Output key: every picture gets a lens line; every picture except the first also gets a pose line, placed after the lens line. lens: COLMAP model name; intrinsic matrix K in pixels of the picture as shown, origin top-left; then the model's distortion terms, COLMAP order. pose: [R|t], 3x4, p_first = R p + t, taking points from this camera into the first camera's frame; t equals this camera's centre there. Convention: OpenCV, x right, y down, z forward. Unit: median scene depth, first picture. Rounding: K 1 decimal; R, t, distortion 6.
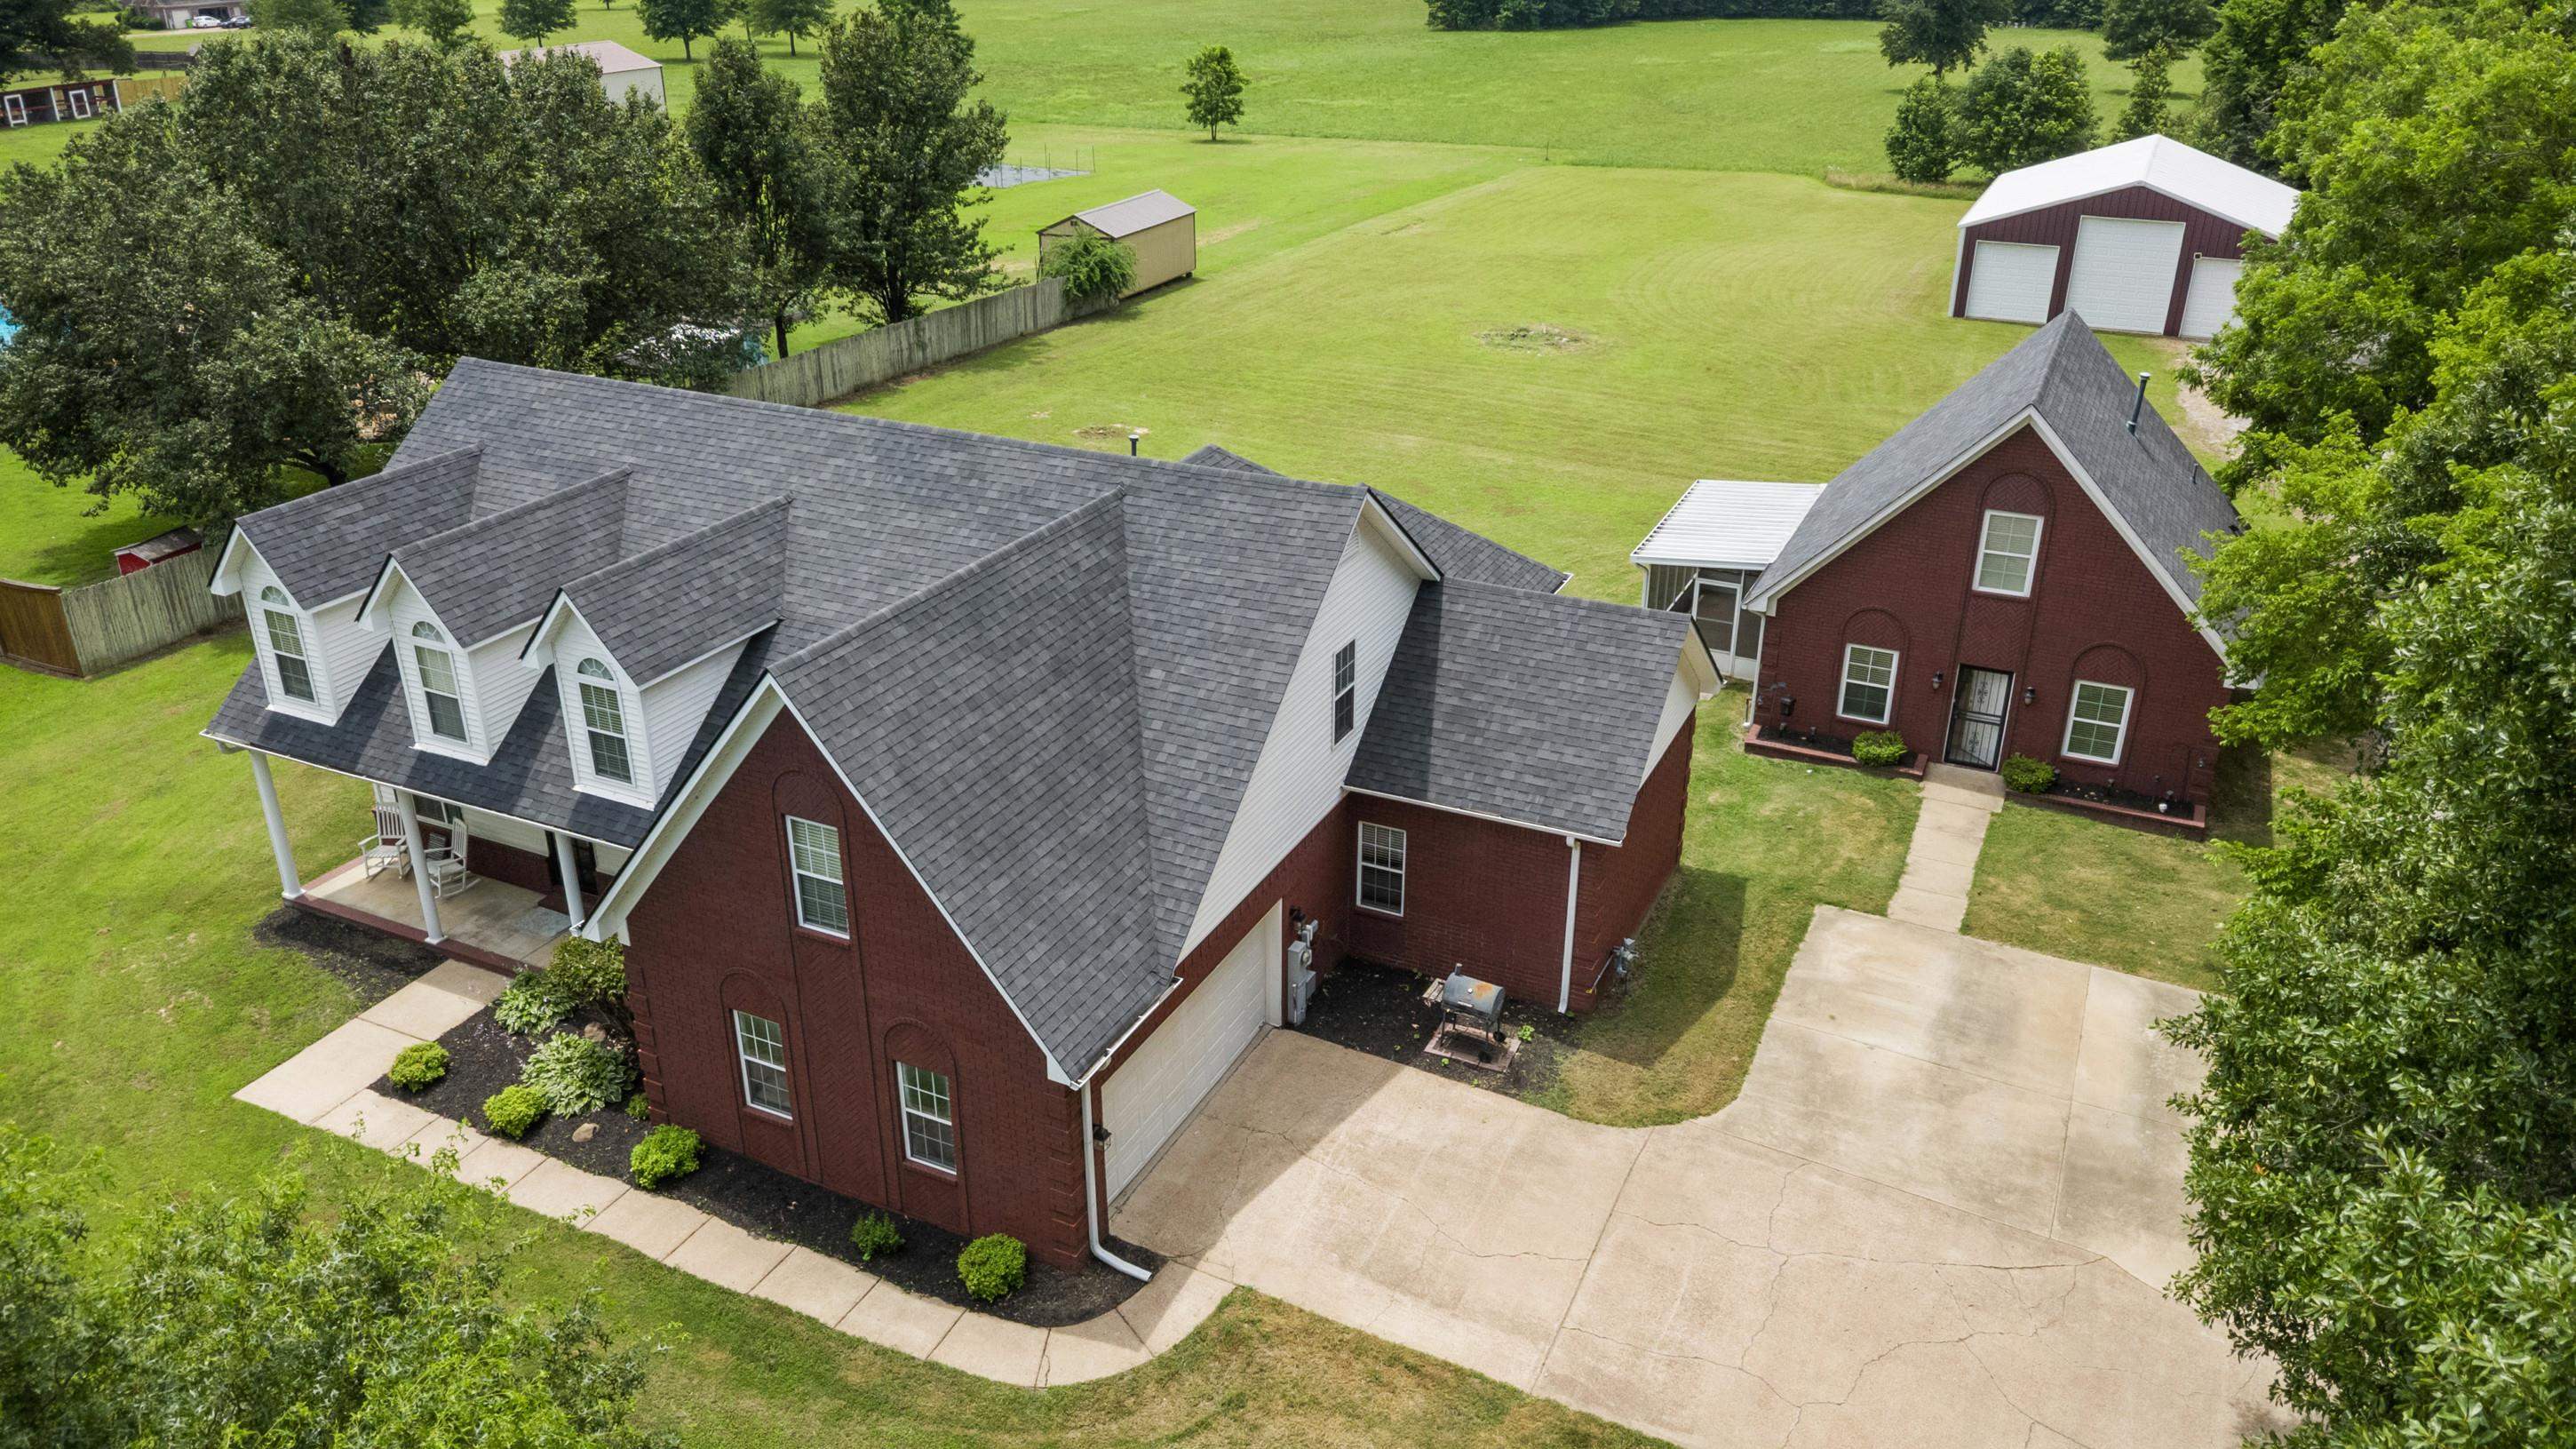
lens RADIAL K [[1842.4, 0, 1281.7], [0, 1842.4, 734.8], [0, 0, 1]] dist [-0.000885, 0.000611]
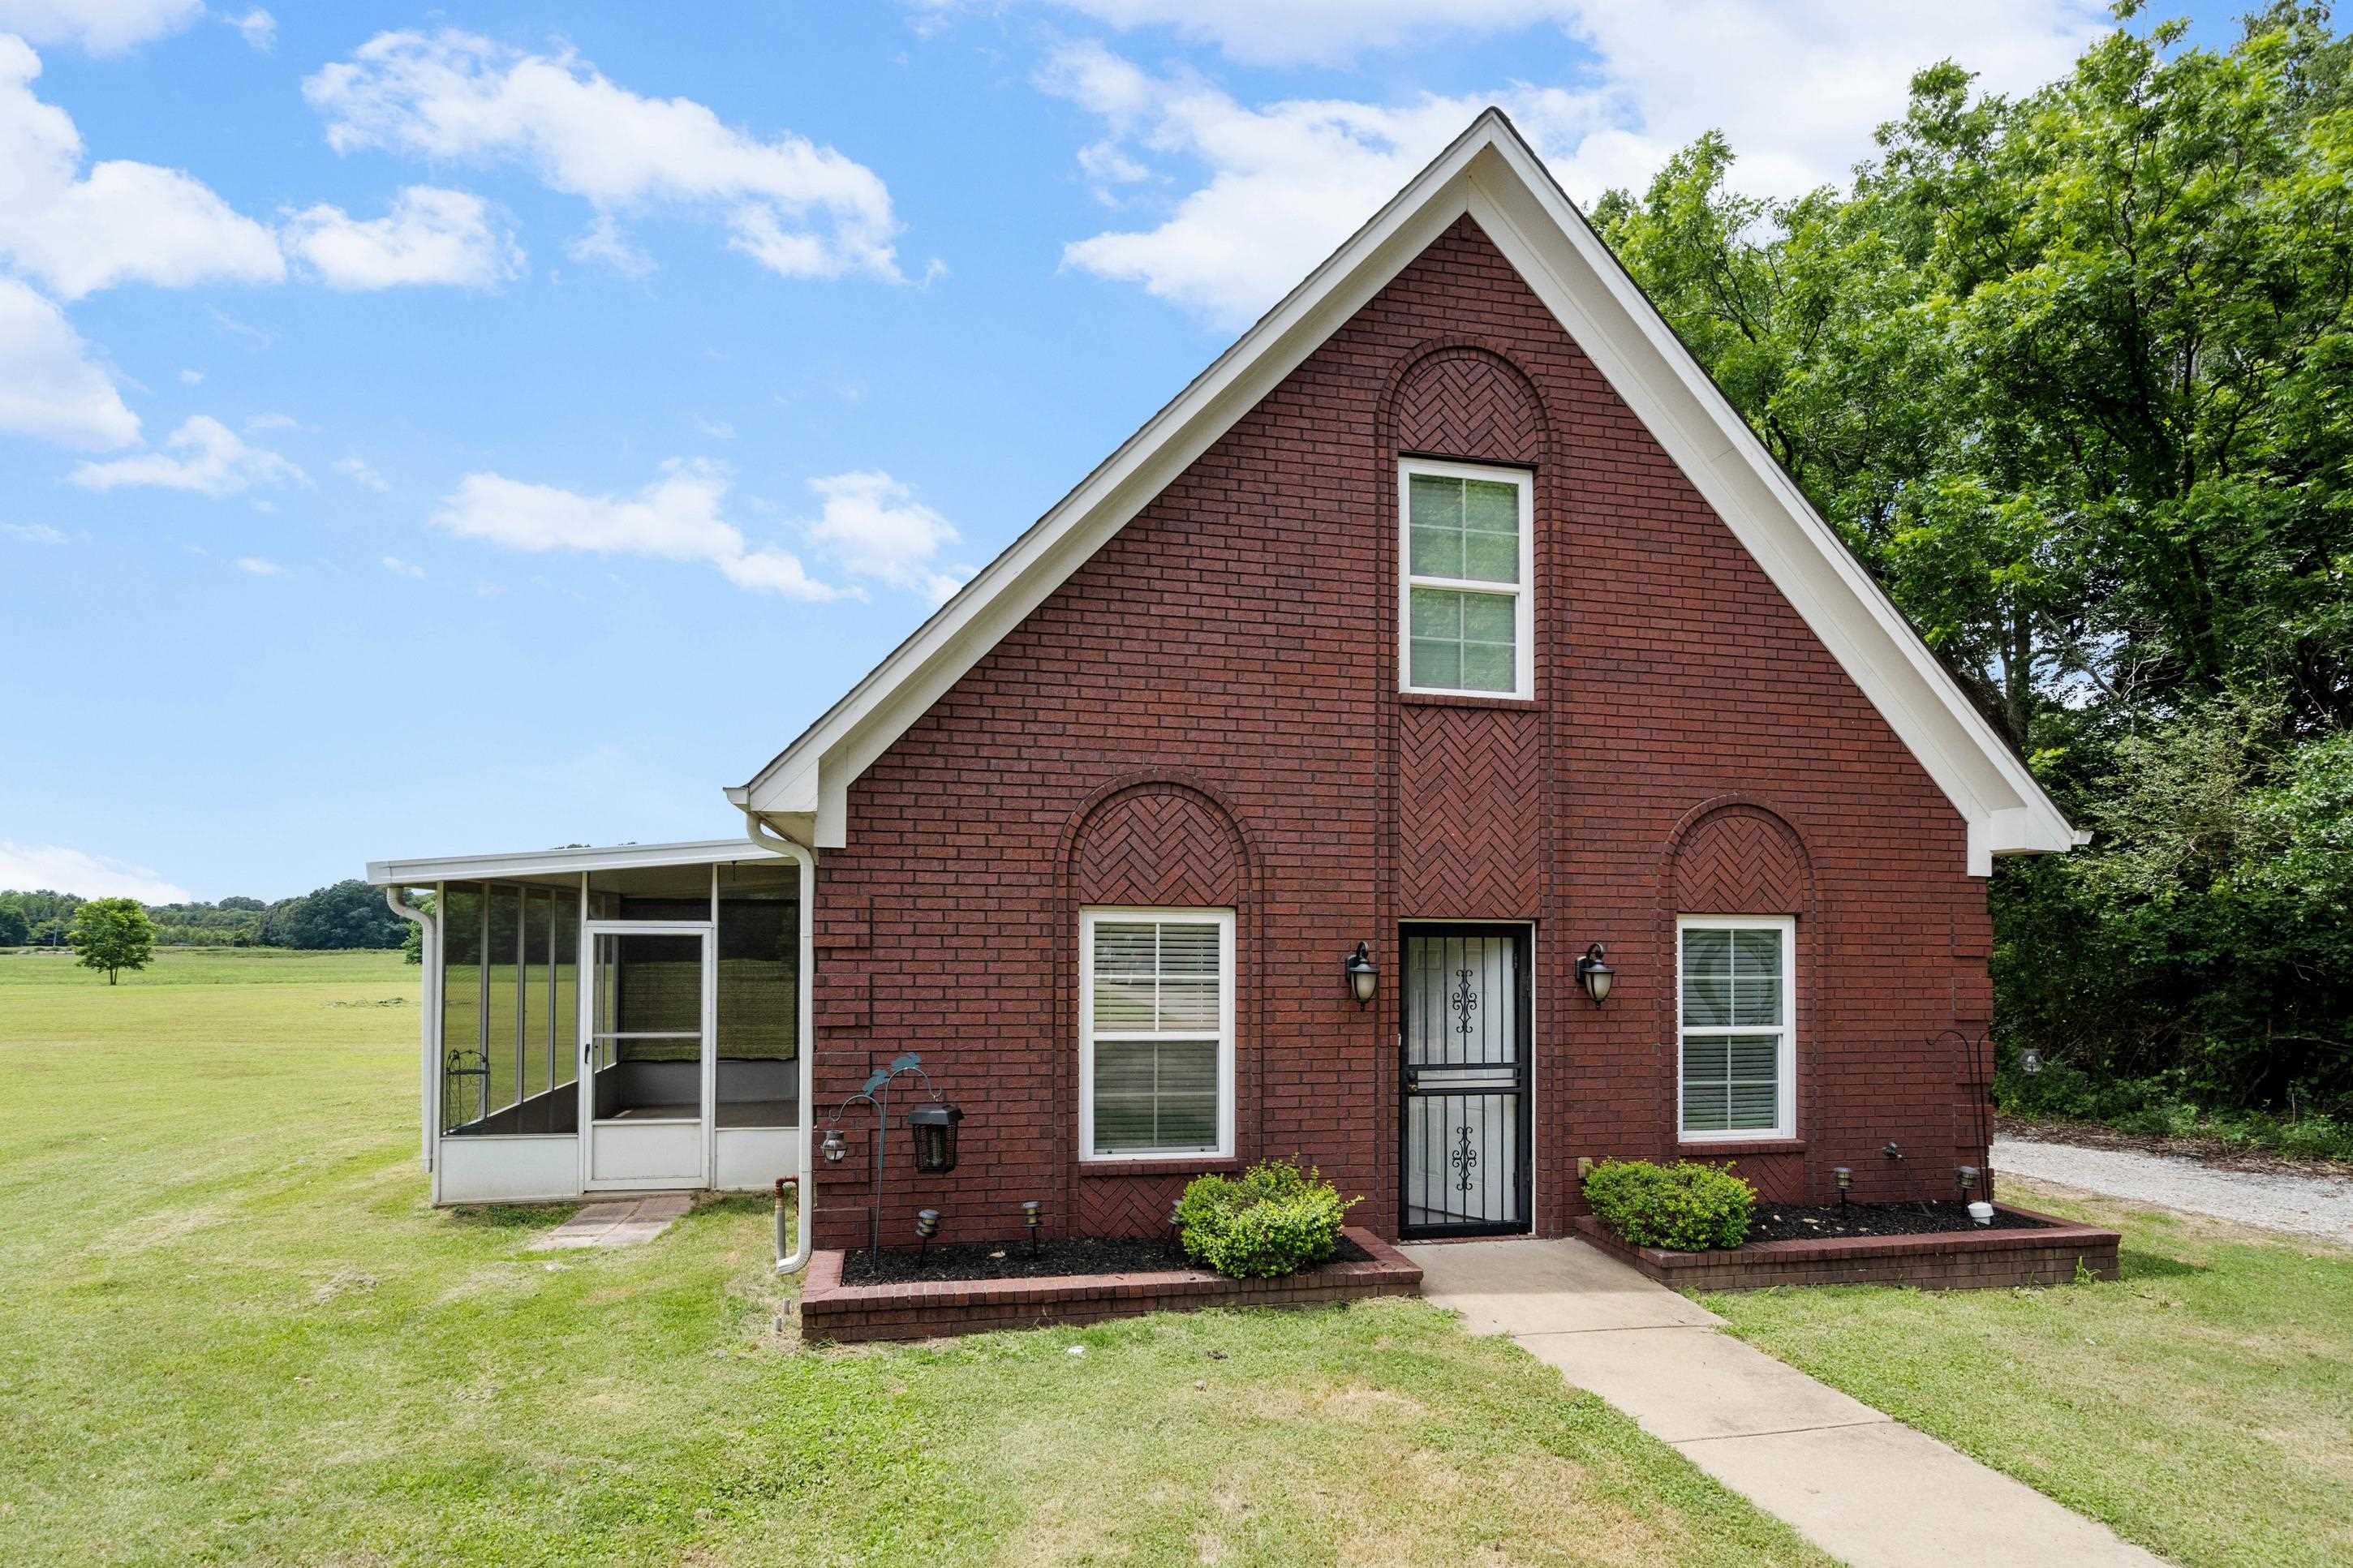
lens RADIAL K [[1073.0, 0, 1134.5], [0, 1073.0, 948.6], [0, 0, 1]] dist [-0.004964, 0.002932]
pose [[0.802109, 0.010796, 0.597080, 0.201477], [0.250482, 0.901551, -0.352796, 0.023658], [-0.542107, 0.432539, 0.720438, 0.855489]]
